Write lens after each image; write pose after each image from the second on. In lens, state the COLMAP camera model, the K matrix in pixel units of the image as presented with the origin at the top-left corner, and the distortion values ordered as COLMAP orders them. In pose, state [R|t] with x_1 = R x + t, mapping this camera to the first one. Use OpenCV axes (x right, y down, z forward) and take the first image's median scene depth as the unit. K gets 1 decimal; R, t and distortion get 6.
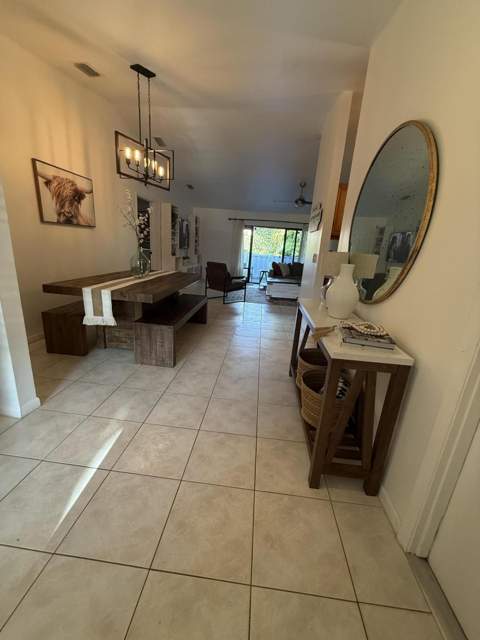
lens RADIAL K [[257.9, 0, 240.4], [0, 257.9, 318.8], [0, 0, 1]] dist [0.000306, 0.000031]
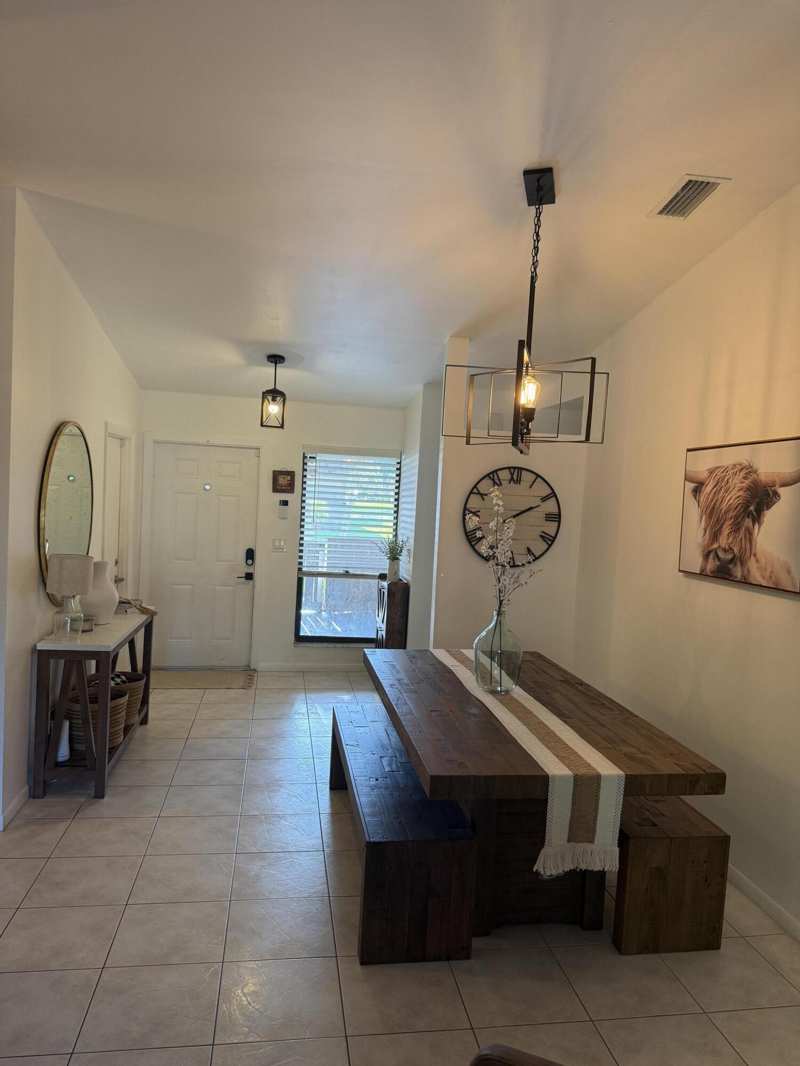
lens RADIAL K [[756.1, 0, 399.8], [0, 756.1, 534.4], [0, 0, 1]] dist [-0.001102, -0.001491]
pose [[-0.962106, -0.113832, -0.247778, 0.047571], [-0.187684, 0.935640, 0.298919, -0.672292], [0.197804, 0.334096, -0.921550, 1.908946]]
